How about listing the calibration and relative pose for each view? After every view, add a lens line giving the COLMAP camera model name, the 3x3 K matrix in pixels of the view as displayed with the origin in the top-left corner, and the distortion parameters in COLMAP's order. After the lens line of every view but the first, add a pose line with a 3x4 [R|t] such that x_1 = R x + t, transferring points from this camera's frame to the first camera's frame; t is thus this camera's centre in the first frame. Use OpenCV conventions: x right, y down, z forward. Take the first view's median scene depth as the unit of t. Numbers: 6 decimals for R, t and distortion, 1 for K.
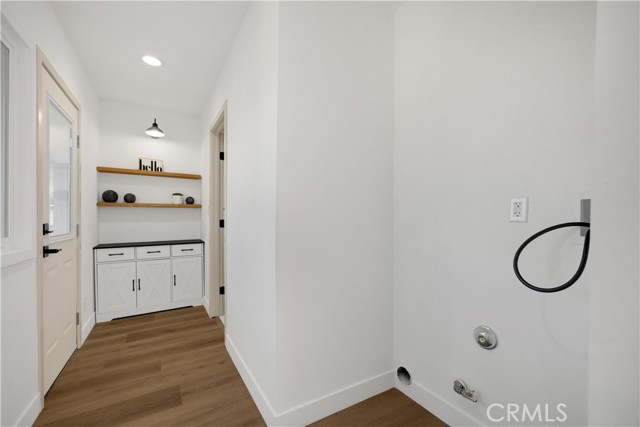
lens RADIAL K [[282.8, 0, 324.0], [0, 282.8, 216.6], [0, 0, 1]] dist [-0.005341, -0.000456]
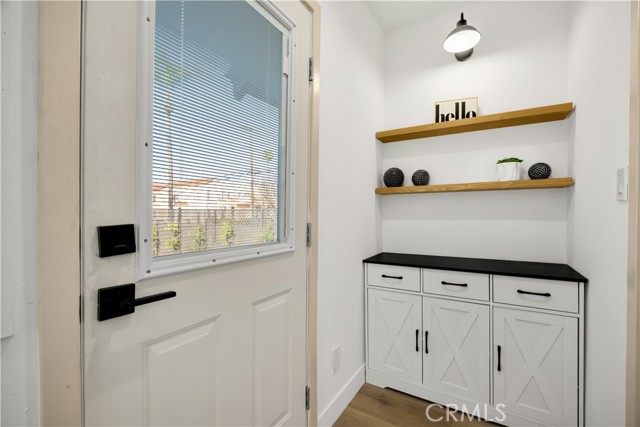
lens RADIAL K [[282.8, 0, 324.0], [0, 282.8, 216.6], [0, 0, 1]] dist [-0.005341, -0.000456]
pose [[0.484061, 0.014439, -0.874915, -0.284745], [0.000089, 0.999863, 0.016550, 0.004130], [0.875034, -0.008089, 0.483994, 0.558832]]
